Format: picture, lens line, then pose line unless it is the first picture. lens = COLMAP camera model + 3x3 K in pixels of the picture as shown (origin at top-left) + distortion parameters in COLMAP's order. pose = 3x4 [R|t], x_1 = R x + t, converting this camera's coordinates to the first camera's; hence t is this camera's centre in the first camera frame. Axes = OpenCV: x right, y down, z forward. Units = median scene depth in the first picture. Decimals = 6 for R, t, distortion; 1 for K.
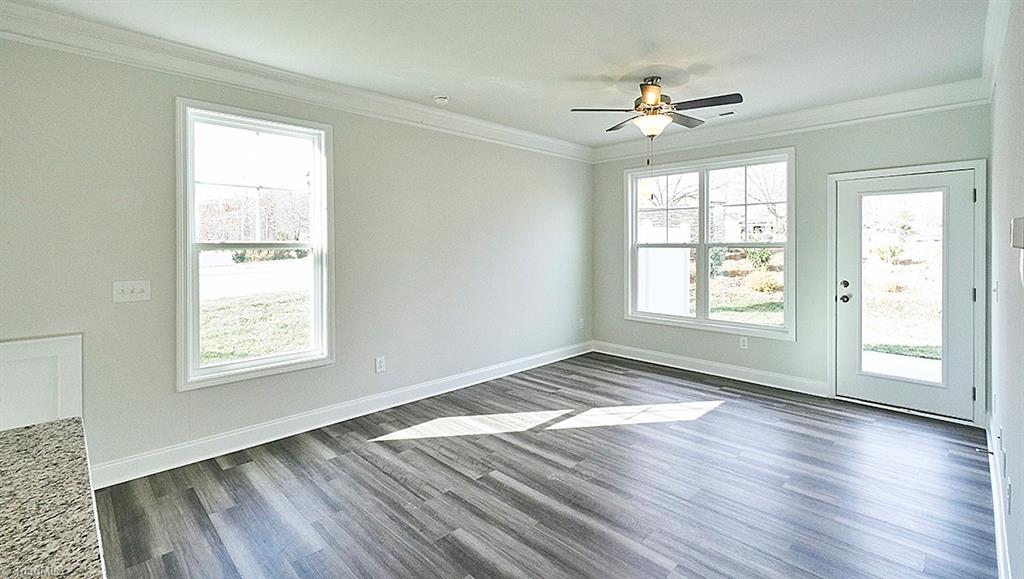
lens RADIAL K [[454.1, 0, 517.7], [0, 454.1, 244.1], [0, 0, 1]] dist [-0.004176, 0.001329]
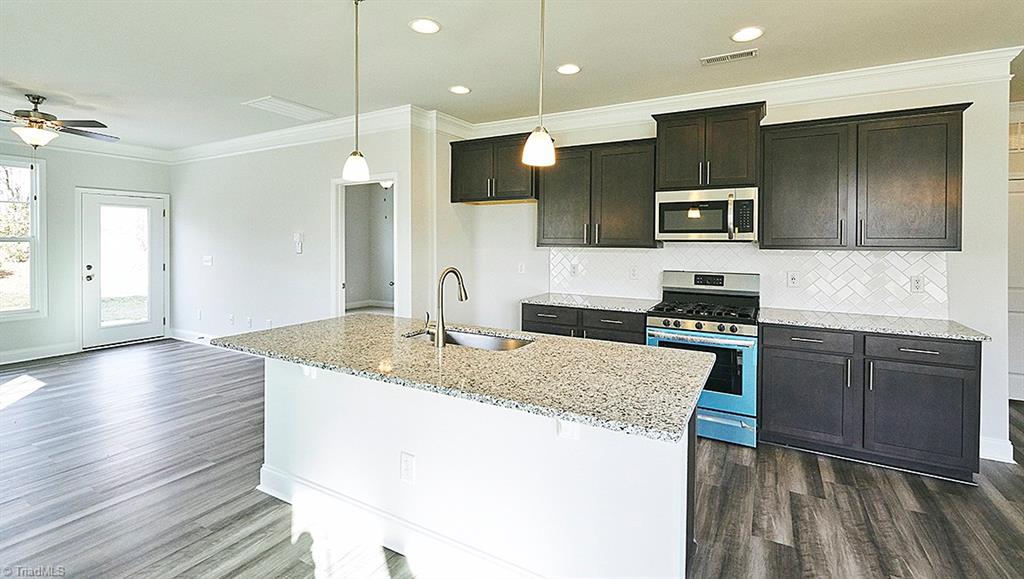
lens RADIAL K [[454.1, 0, 508.5], [0, 454.1, 243.6], [0, 0, 1]] dist [-0.004176, 0.001329]
pose [[-0.267286, -0.008100, 0.963583, -0.996959], [-0.006613, 0.999957, 0.006571, -0.003864], [-0.963594, -0.004615, -0.267328, 0.127473]]
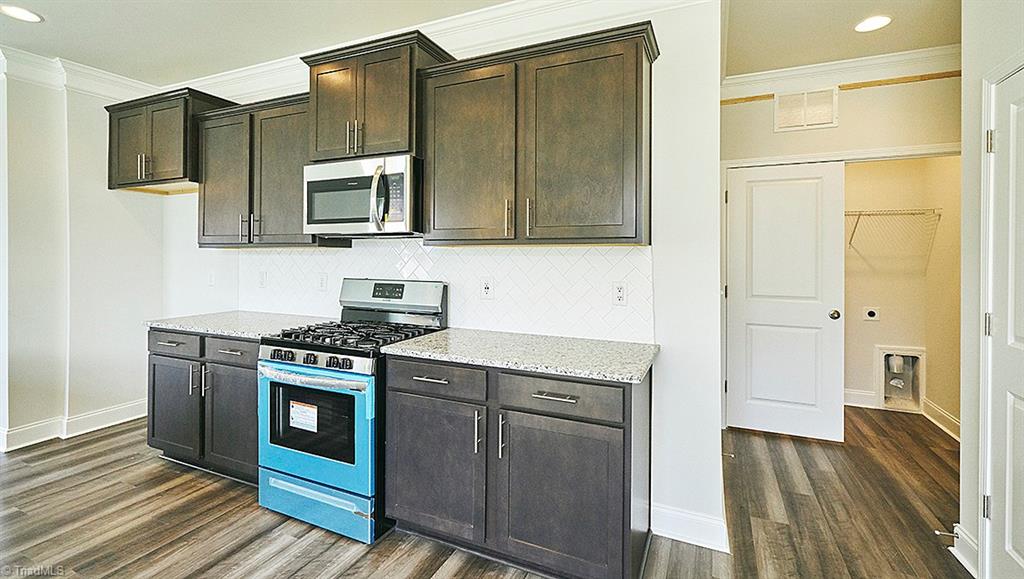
lens RADIAL K [[454.1, 0, 505.4], [0, 454.1, 254.2], [0, 0, 1]] dist [-0.004176, 0.001329]
pose [[-0.354761, 0.000647, 0.934957, -0.897079], [-0.004061, 0.999989, -0.002234, 0.021397], [-0.934948, -0.004590, -0.354754, -0.446860]]
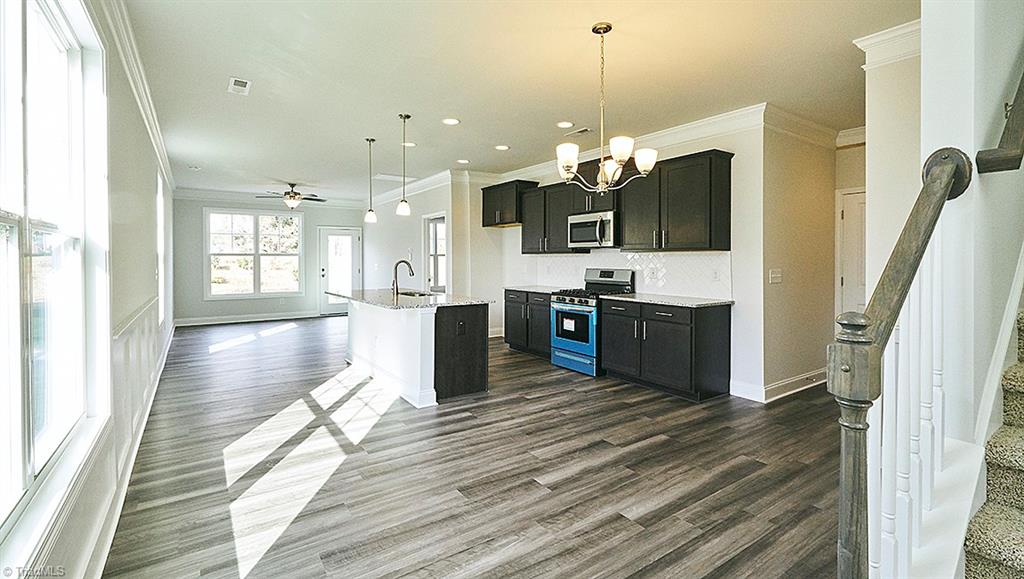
lens RADIAL K [[454.1, 0, 504.0], [0, 454.1, 260.8], [0, 0, 1]] dist [-0.004176, 0.001329]
pose [[0.184193, -0.002864, 0.982886, -1.618854], [0.000074, 0.999996, 0.002900, 0.029929], [-0.982890, -0.000461, 0.184192, -0.470732]]
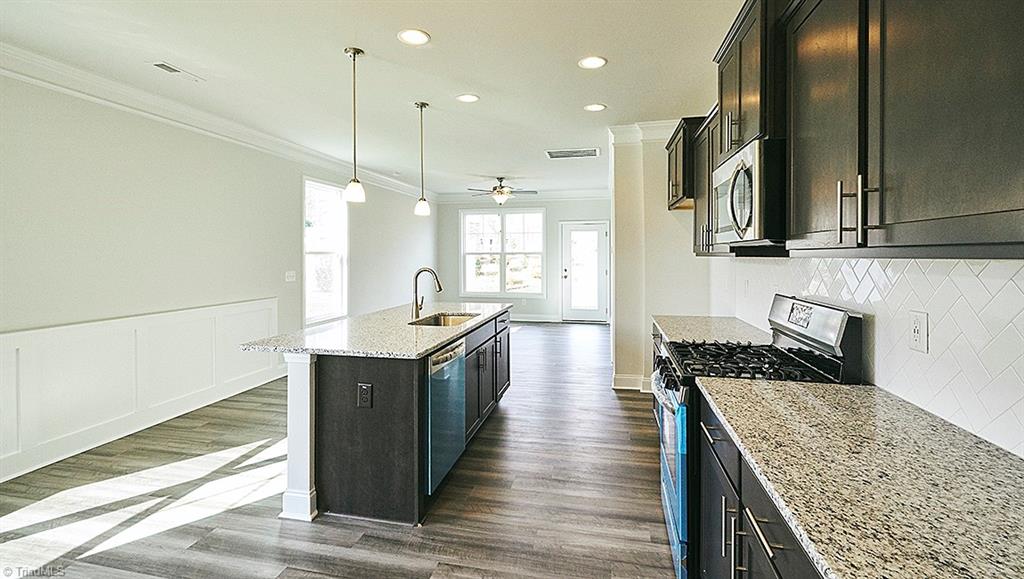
lens RADIAL K [[454.1, 0, 511.7], [0, 454.1, 257.5], [0, 0, 1]] dist [-0.004176, 0.001329]
pose [[0.838478, -0.004913, 0.544914, -0.755878], [0.000823, 0.999970, 0.007751, 0.005288], [-0.544935, -0.006051, 0.838456, -0.773550]]
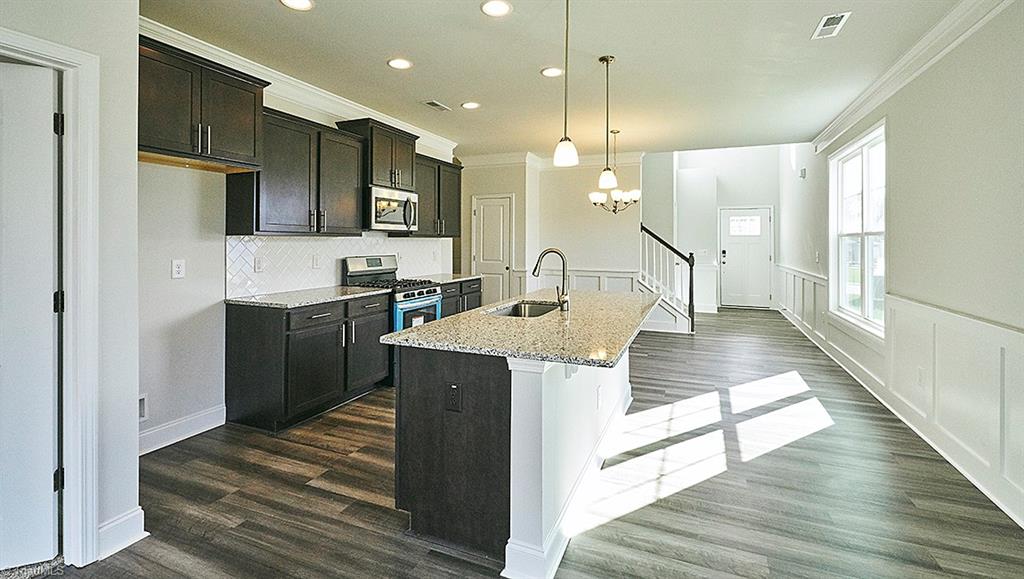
lens RADIAL K [[454.1, 0, 509.0], [0, 454.1, 241.4], [0, 0, 1]] dist [-0.004176, 0.001329]
pose [[-0.925628, -0.001673, -0.378432, -0.083704], [-0.002348, 0.999996, 0.001322, 0.019061], [0.378428, 0.002112, -0.925628, 0.684170]]
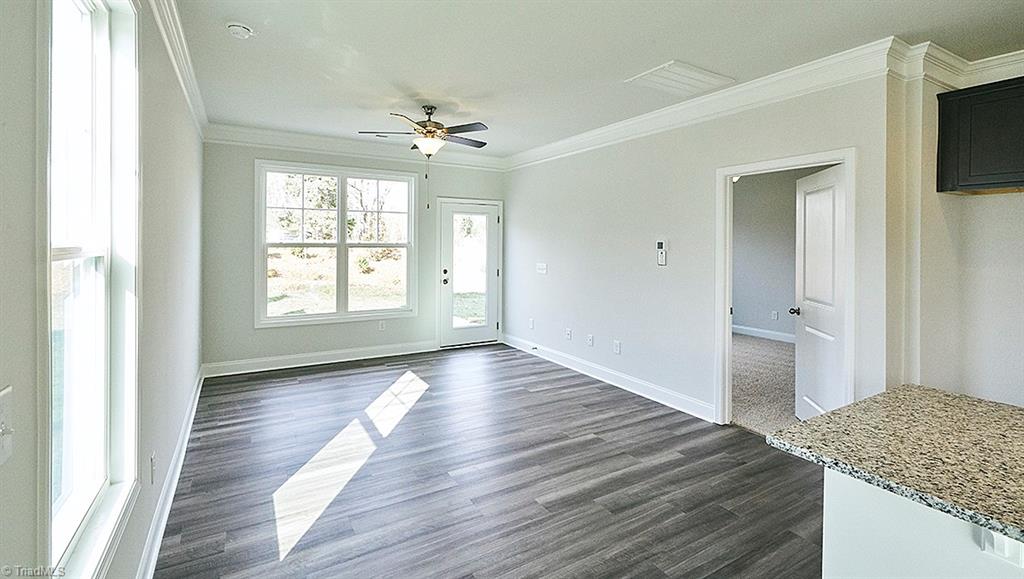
lens RADIAL K [[454.1, 0, 501.8], [0, 454.1, 244.5], [0, 0, 1]] dist [-0.004176, 0.001329]
pose [[0.256644, -0.000771, 0.966506, -0.700759], [-0.012990, 0.999907, 0.004247, -0.011059], [-0.966419, -0.013645, 0.256610, 0.444462]]
